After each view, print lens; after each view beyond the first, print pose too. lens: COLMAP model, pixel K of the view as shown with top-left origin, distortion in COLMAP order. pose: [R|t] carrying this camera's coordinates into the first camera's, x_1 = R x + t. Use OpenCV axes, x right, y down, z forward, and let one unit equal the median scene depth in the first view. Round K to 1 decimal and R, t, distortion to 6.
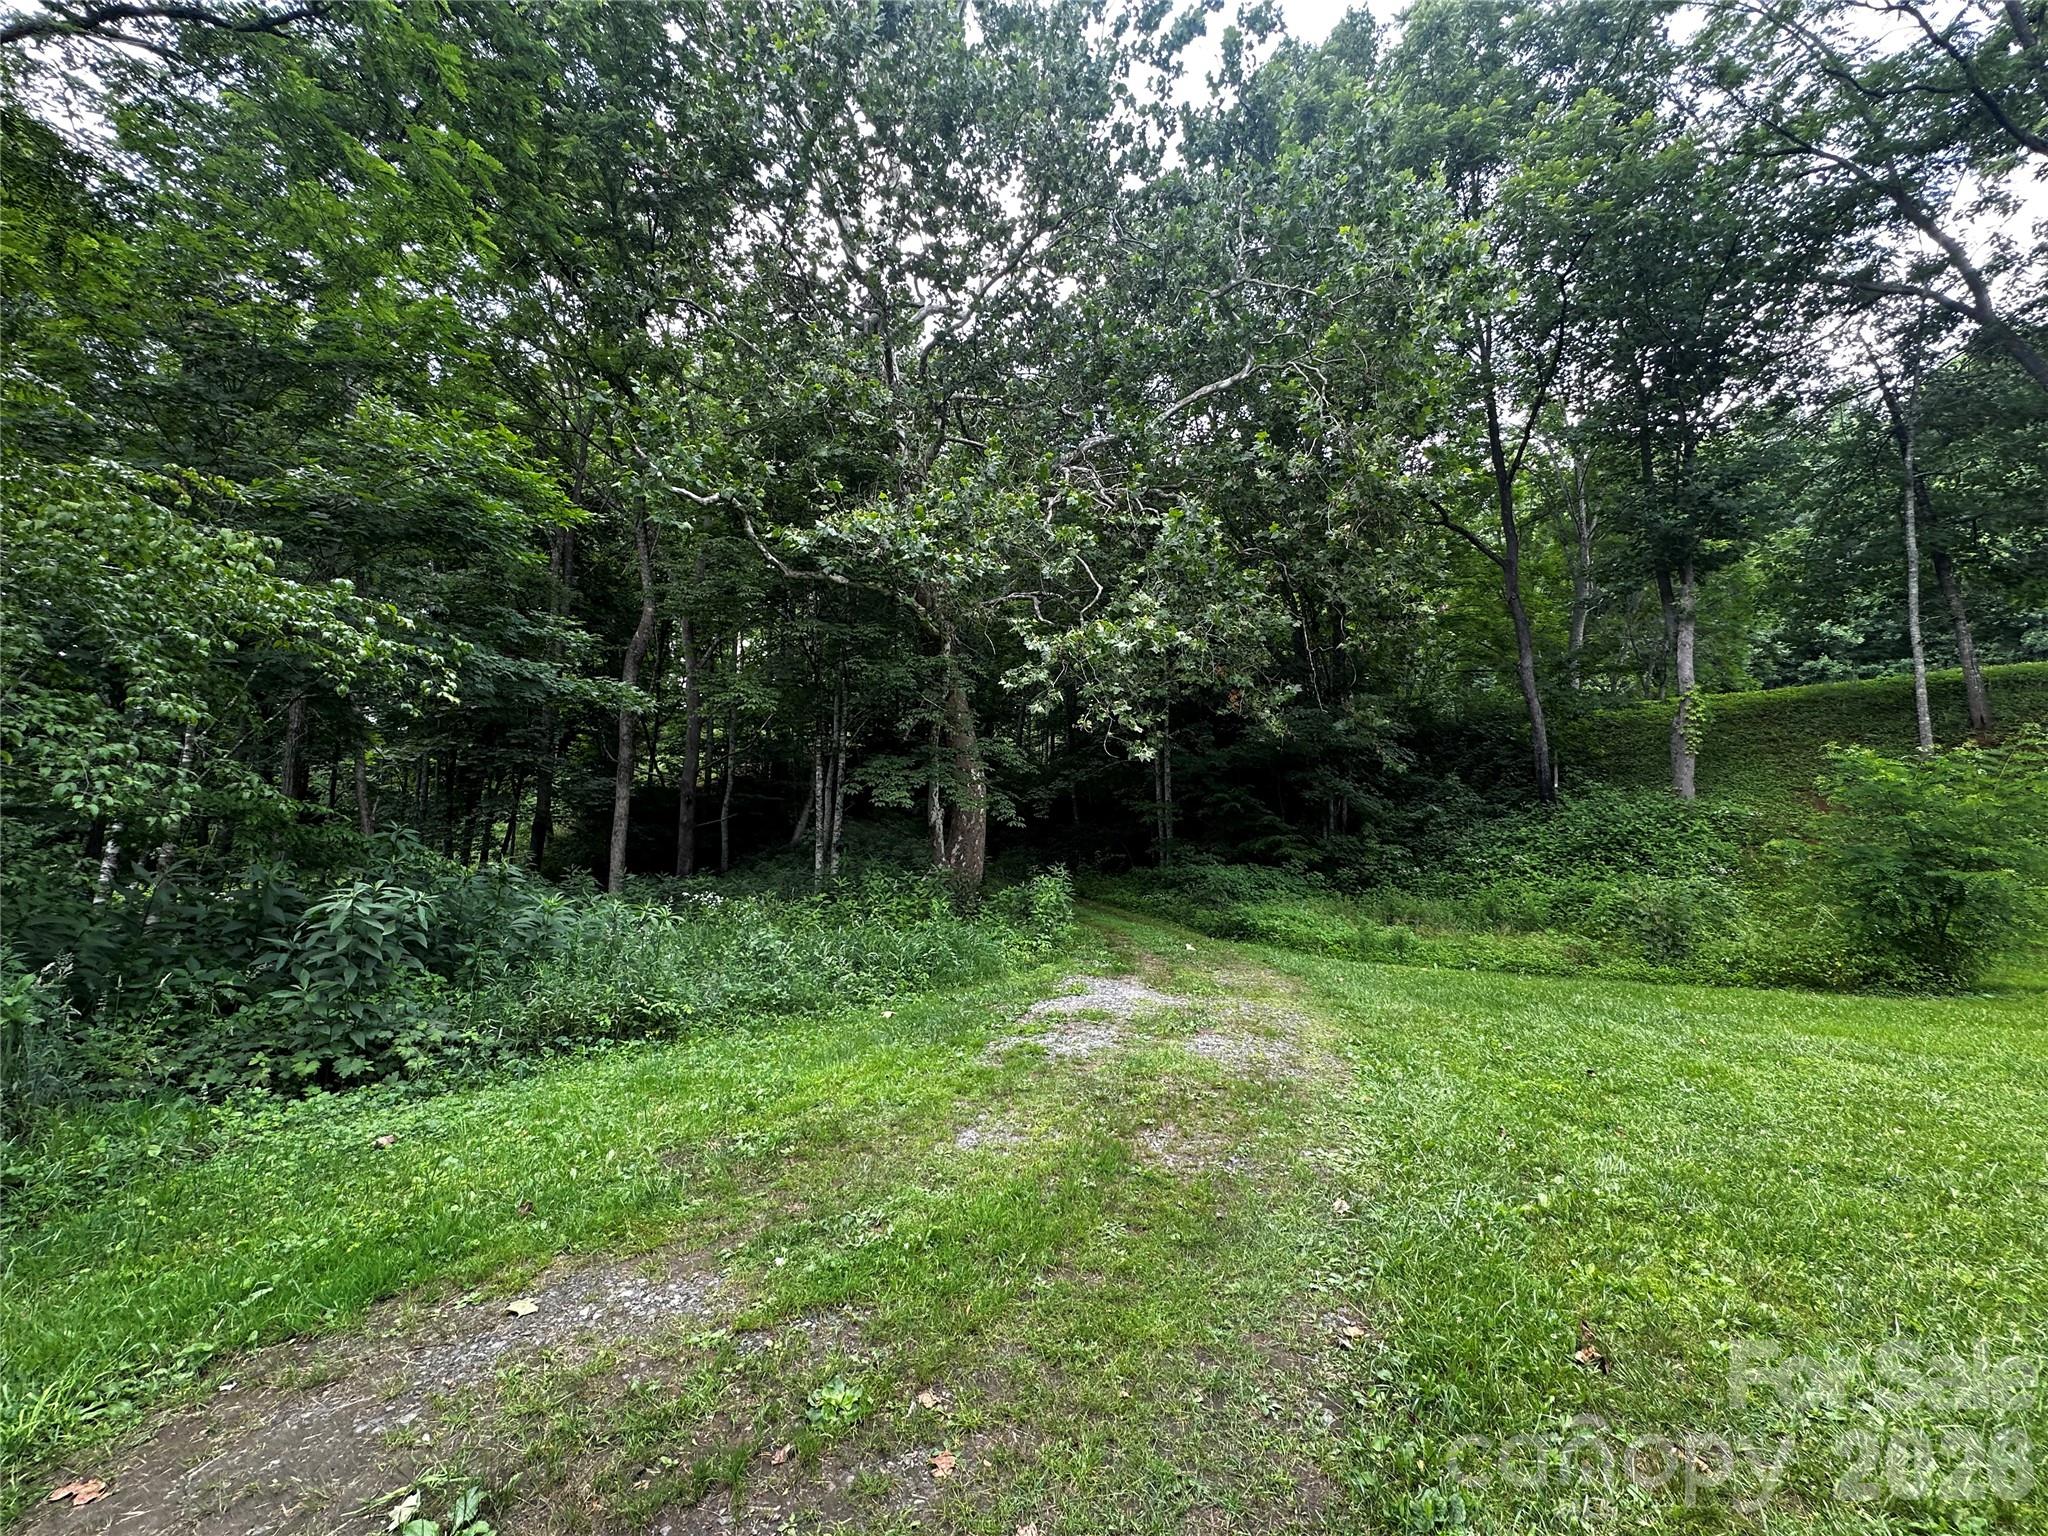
lens RADIAL K [[814.0, 0, 1025.9], [0, 814.0, 768.3], [0, 0, 1]] dist [-0.002864, 0.000569]
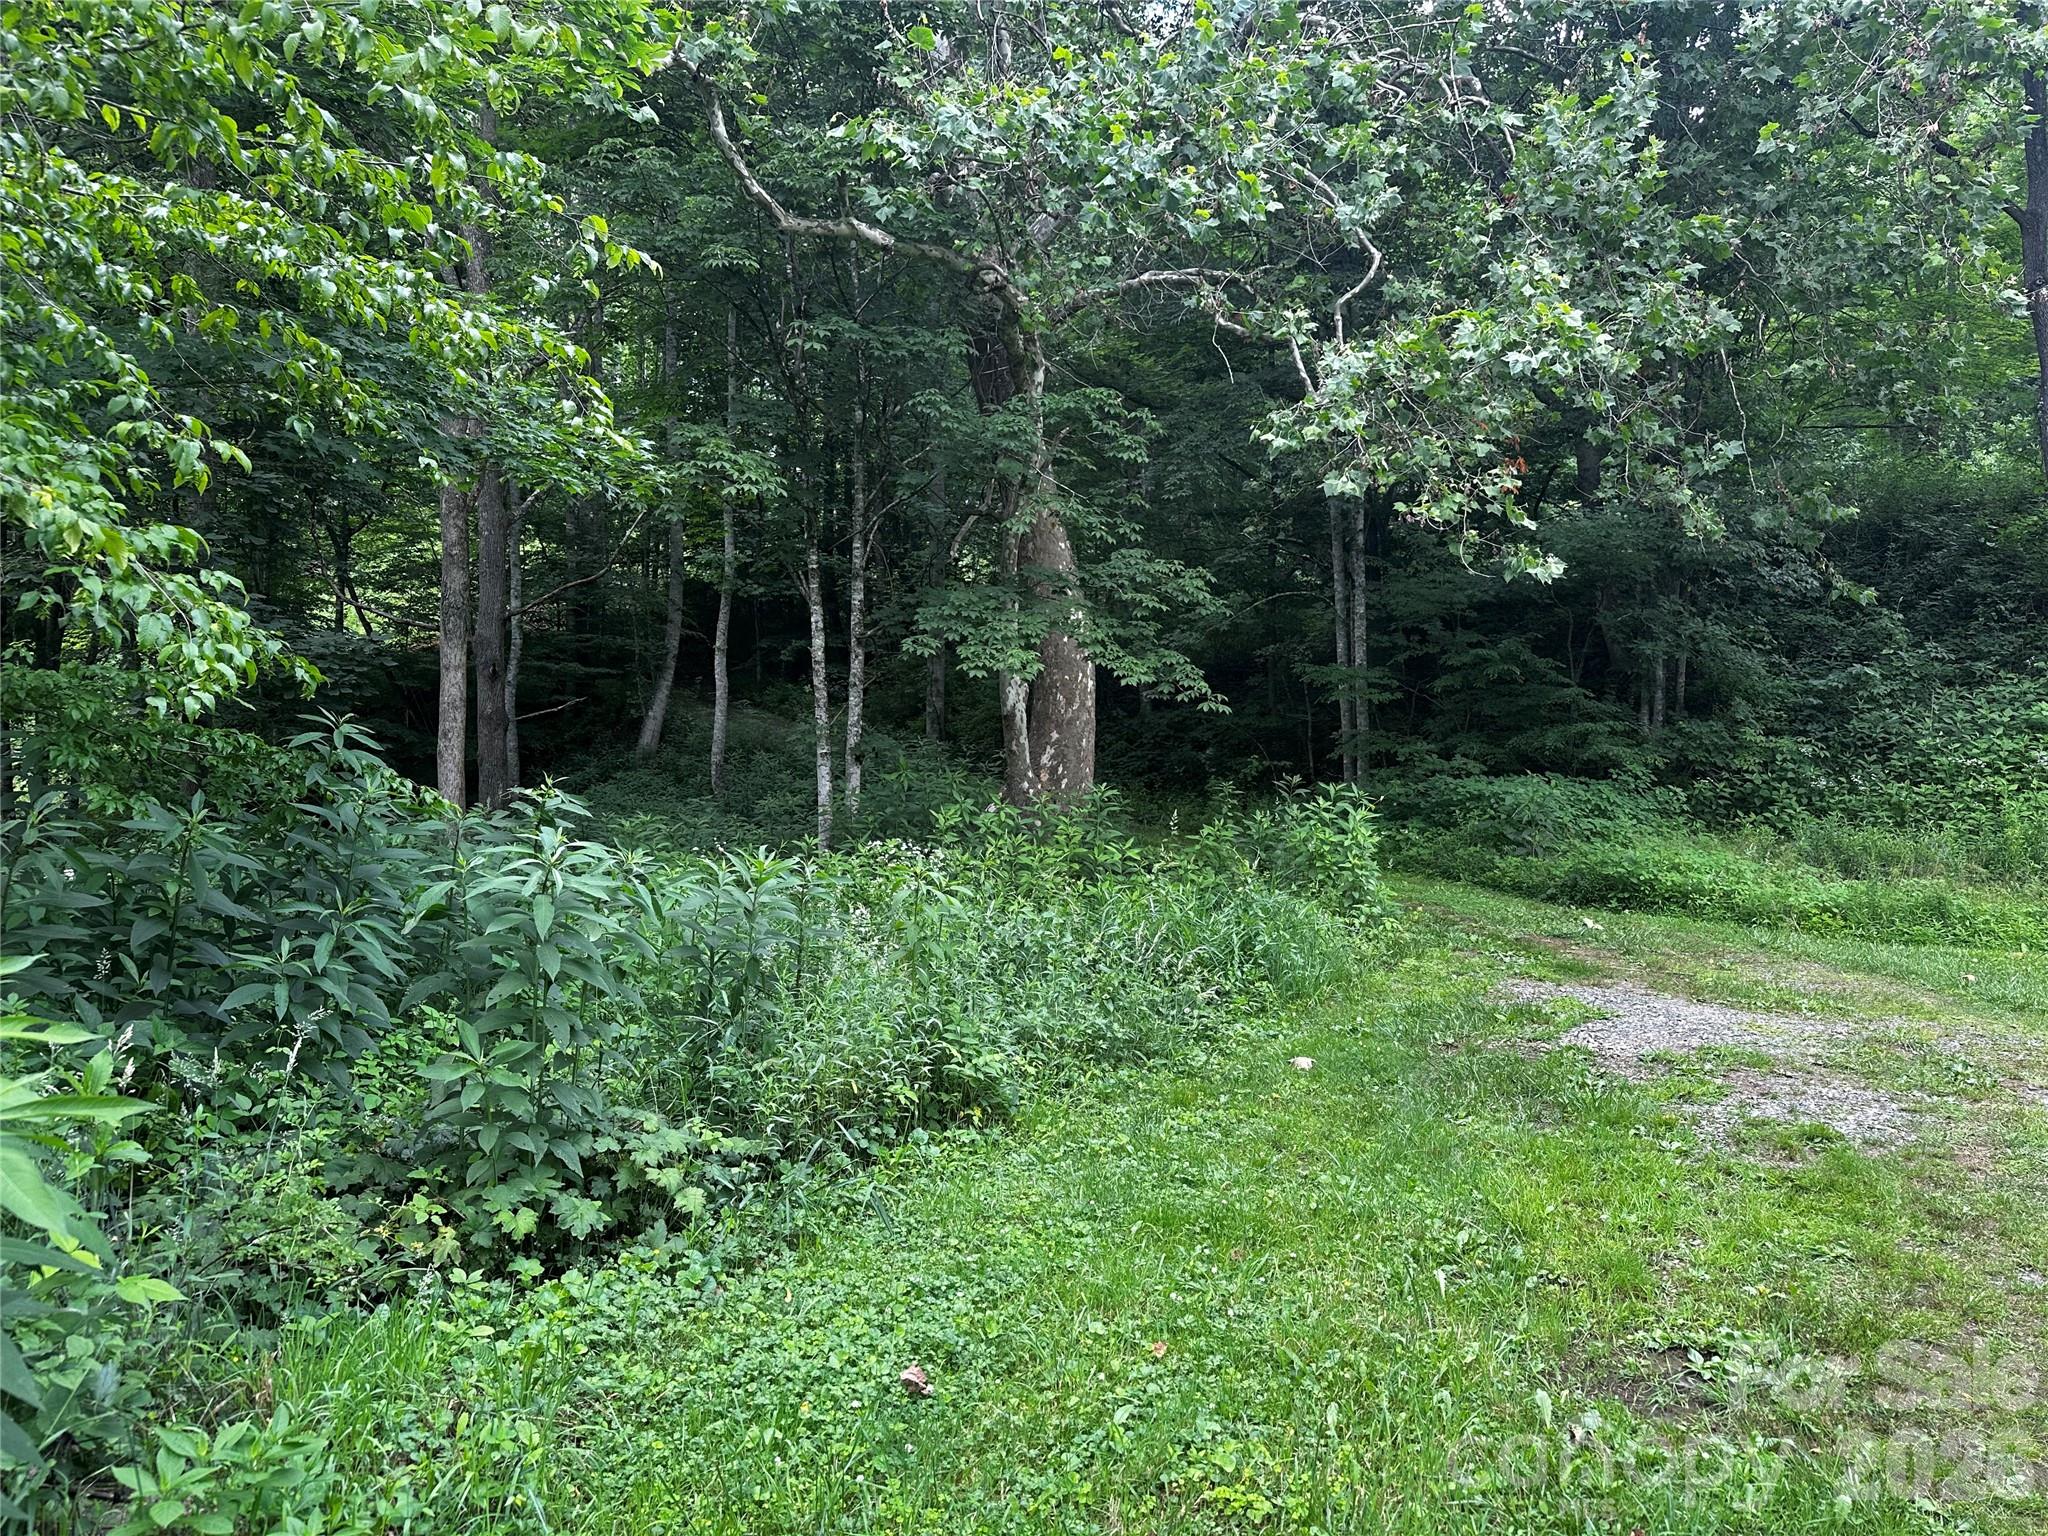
lens RADIAL K [[1431.7, 0, 1019.1], [0, 1431.7, 774.7], [0, 0, 1]] dist [0.043023, -0.045842]
pose [[0.998243, -0.015802, 0.057115, -0.252832], [0.009336, 0.993692, 0.111754, 0.006915], [-0.058521, -0.111024, 0.992093, 0.069183]]
